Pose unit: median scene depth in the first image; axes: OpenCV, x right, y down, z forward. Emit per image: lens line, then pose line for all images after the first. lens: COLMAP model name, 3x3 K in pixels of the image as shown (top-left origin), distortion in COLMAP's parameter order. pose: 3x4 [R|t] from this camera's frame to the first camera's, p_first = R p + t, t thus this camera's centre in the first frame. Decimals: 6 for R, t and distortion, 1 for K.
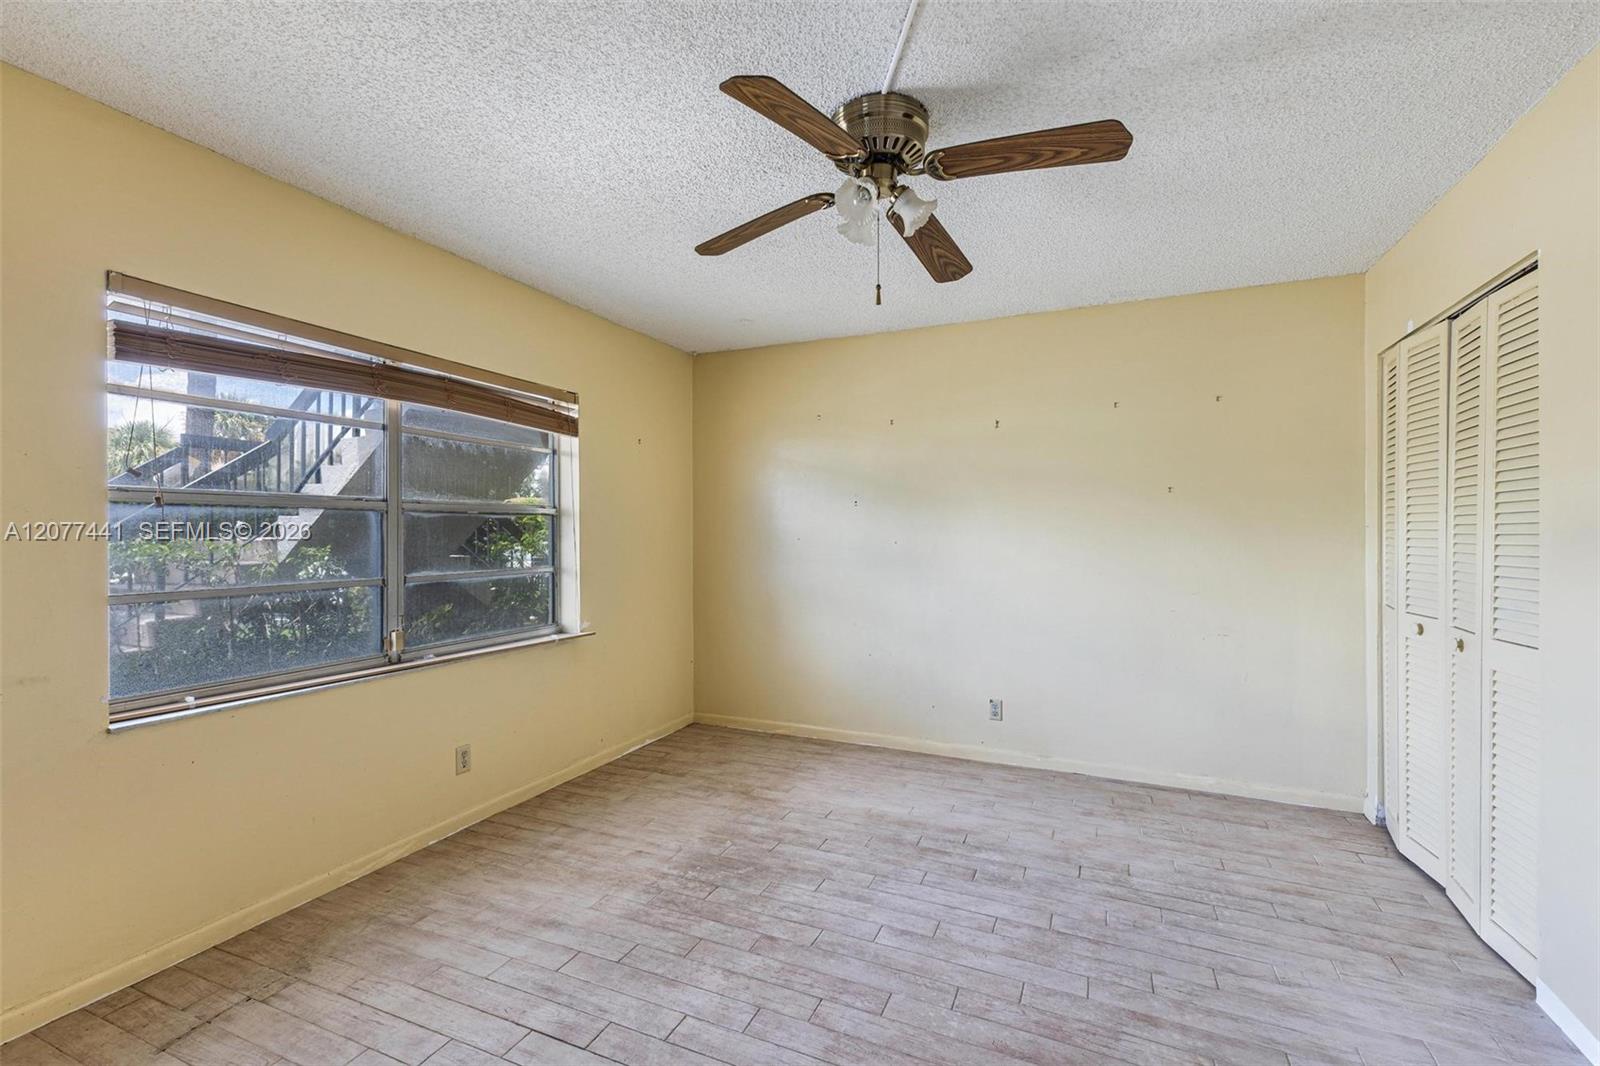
lens RADIAL K [[688.1, 0, 800.0], [0, 688.1, 533.0], [0, 0, 1]] dist [0.010090, 0.000073]
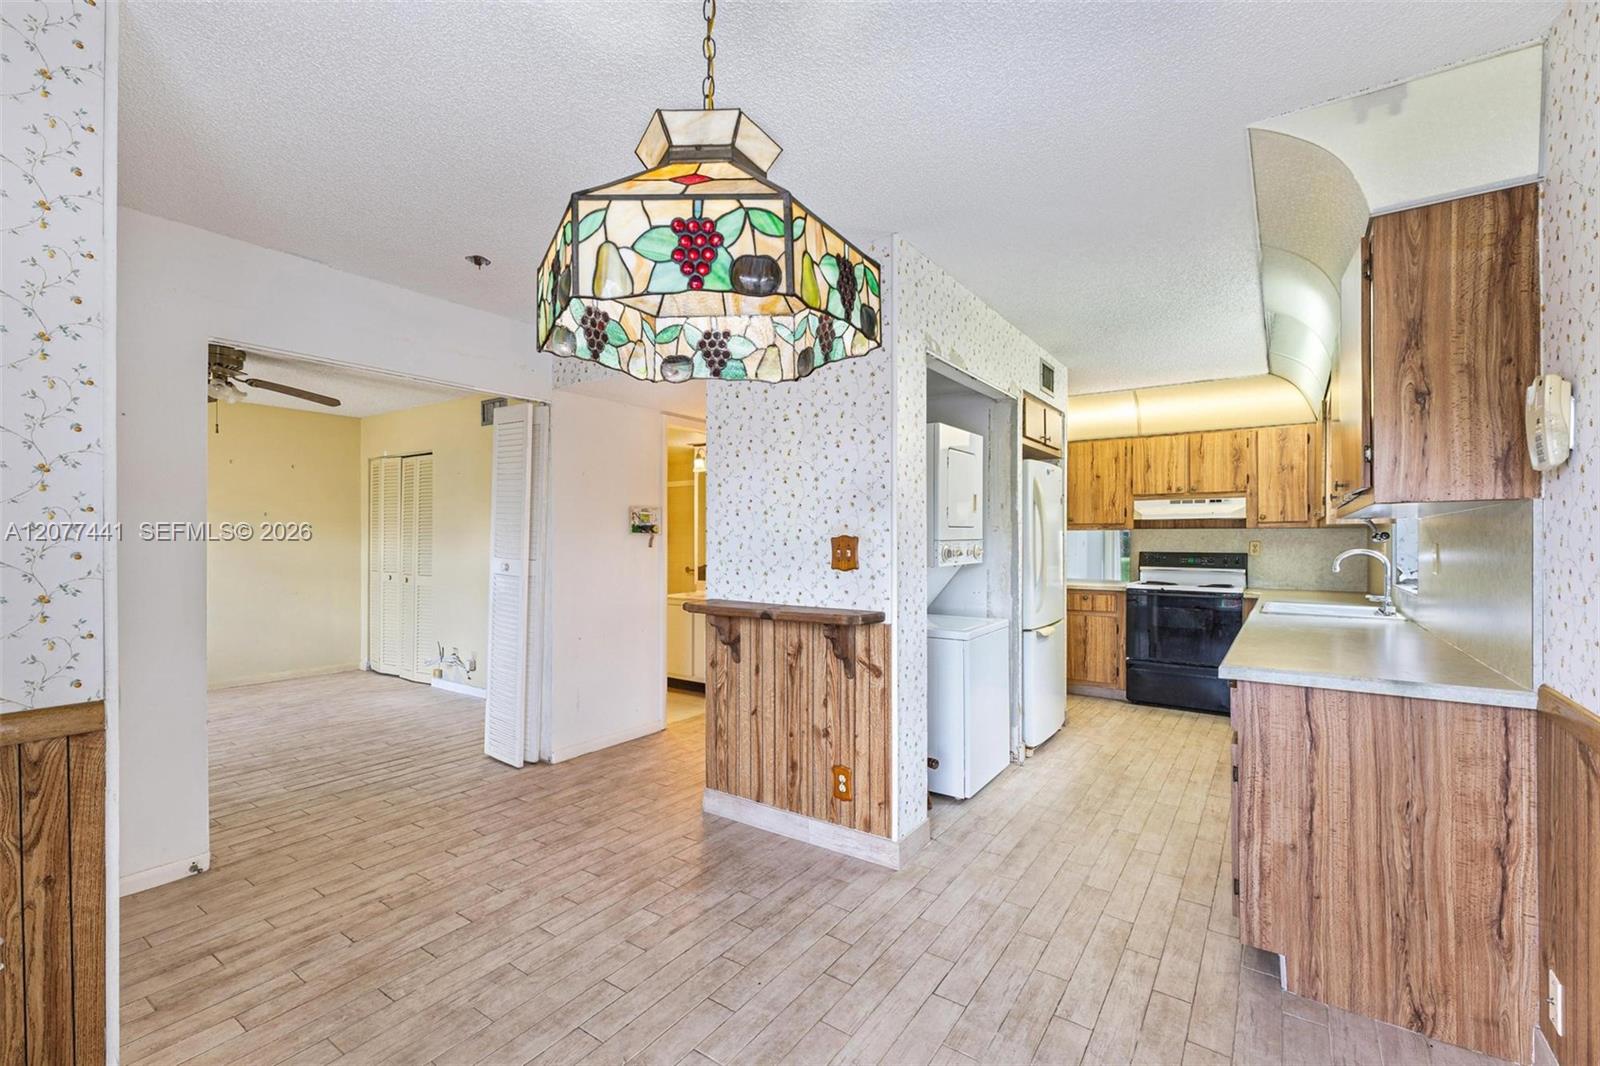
lens RADIAL K [[701.7, 0, 805.7], [0, 701.7, 542.2], [0, 0, 1]] dist [0.009921, -0.000118]
pose [[0.193661, -0.000302, 0.981068, -1.642778], [-0.002021, 0.999998, 0.000707, 0.009324], [-0.981066, -0.002120, 0.193660, -1.206597]]
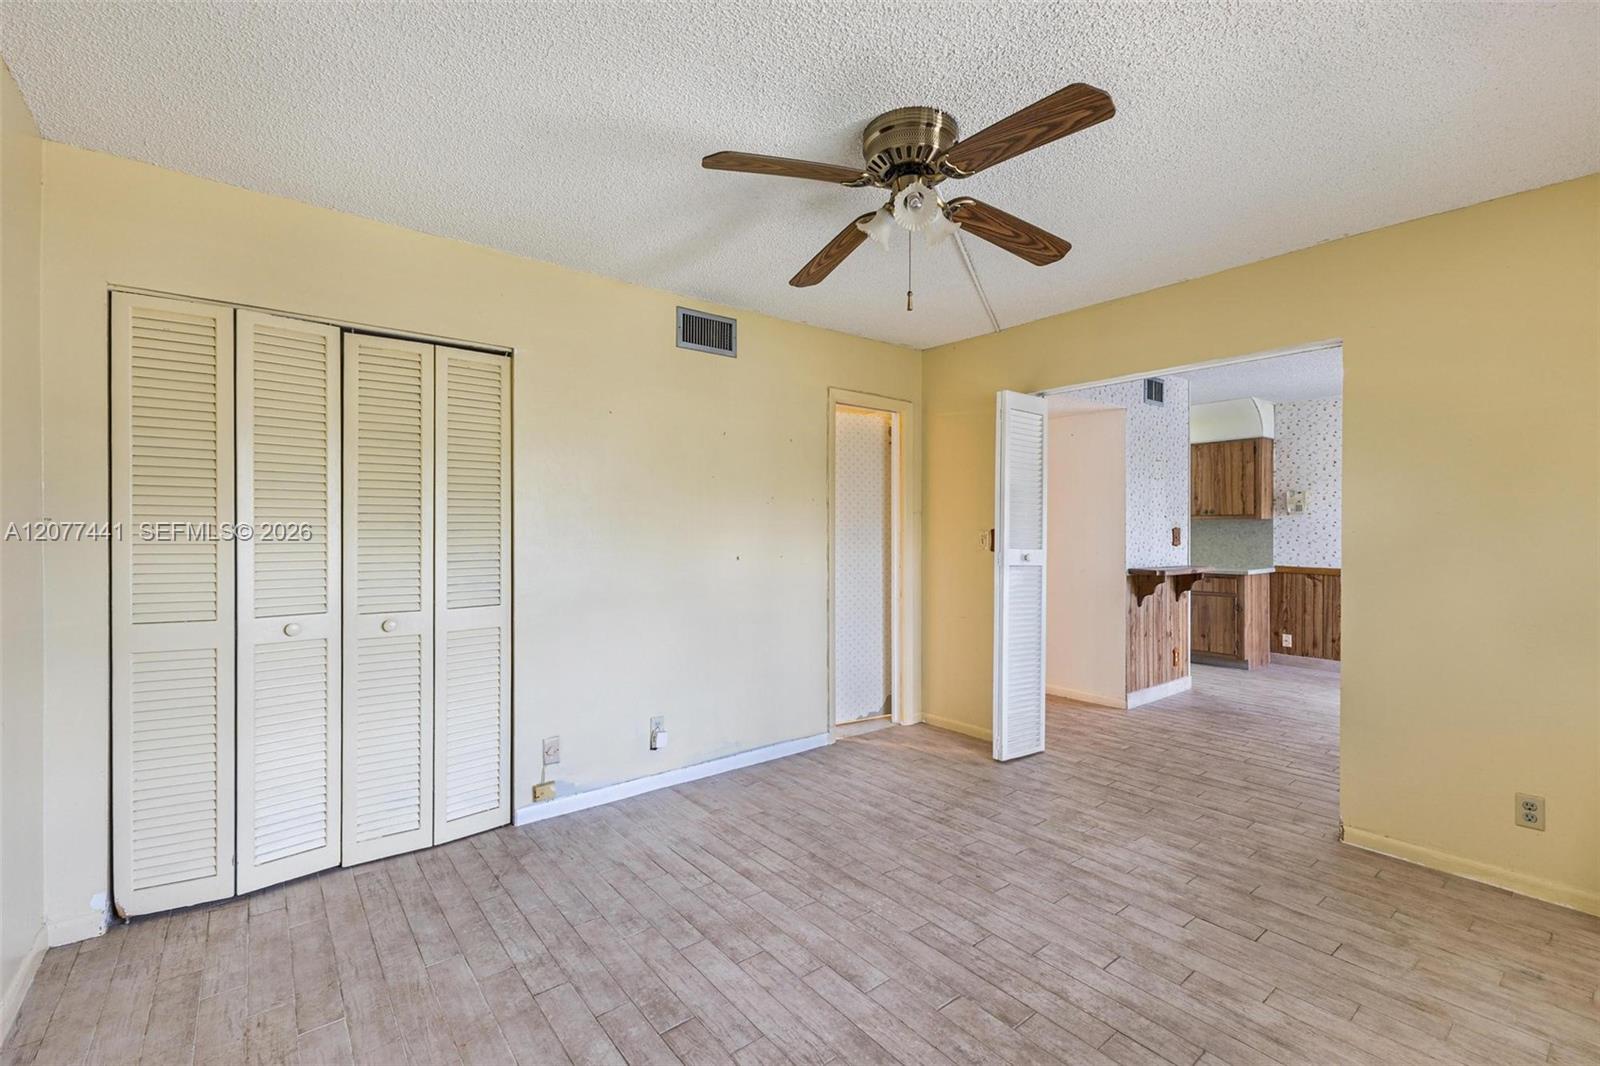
lens RADIAL K [[688.1, 0, 800.0], [0, 688.1, 533.0], [0, 0, 1]] dist [0.010090, 0.000073]
pose [[-0.886391, -0.002605, 0.462930, -0.215691], [0.001456, 0.999964, 0.008415, -0.002092], [-0.462935, 0.008133, -0.886355, 1.933905]]
